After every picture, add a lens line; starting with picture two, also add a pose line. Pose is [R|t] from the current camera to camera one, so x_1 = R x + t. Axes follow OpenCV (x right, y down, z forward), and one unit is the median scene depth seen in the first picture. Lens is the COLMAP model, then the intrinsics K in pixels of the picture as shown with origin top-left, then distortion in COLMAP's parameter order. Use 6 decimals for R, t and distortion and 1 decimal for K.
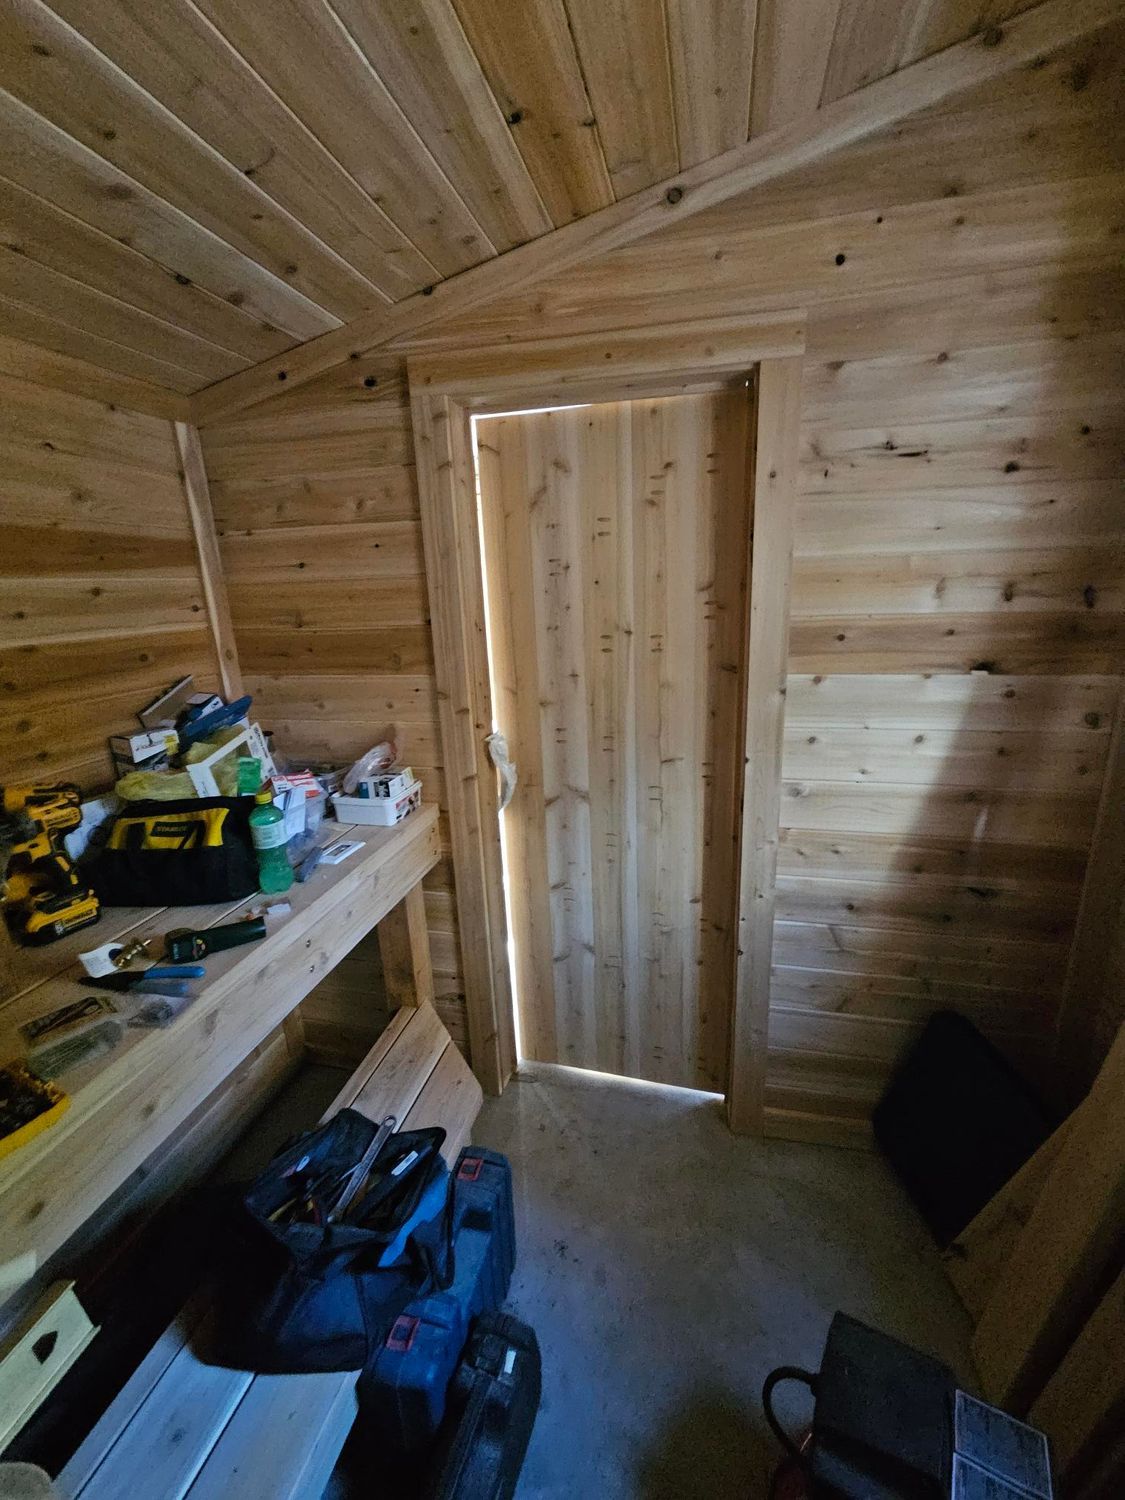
lens RADIAL K [[616.4, 0, 564.2], [0, 616.4, 750.3], [0, 0, 1]] dist [-0.009974, 0.000855]
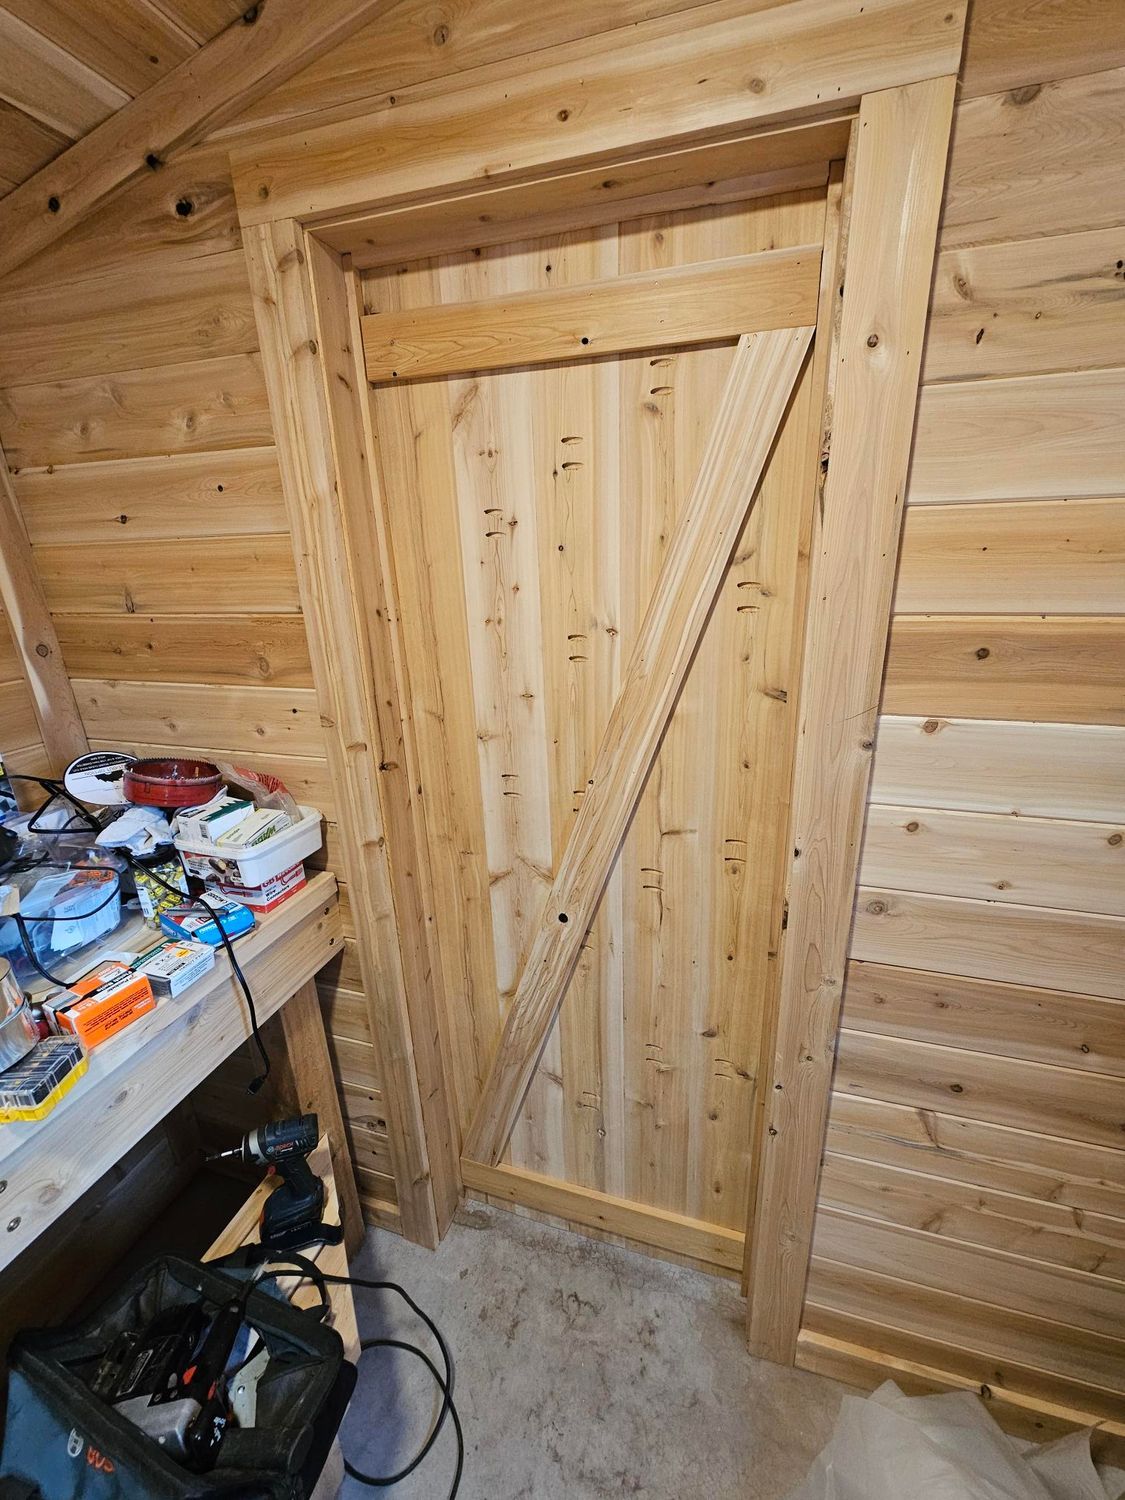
lens RADIAL K [[616.4, 0, 567.9], [0, 616.4, 752.2], [0, 0, 1]] dist [-0.009974, 0.000855]
pose [[0.996291, 0.033963, -0.079066, 0.111567], [-0.029476, 0.997926, 0.057234, -0.102164], [0.080846, -0.054691, 0.995225, 0.368900]]
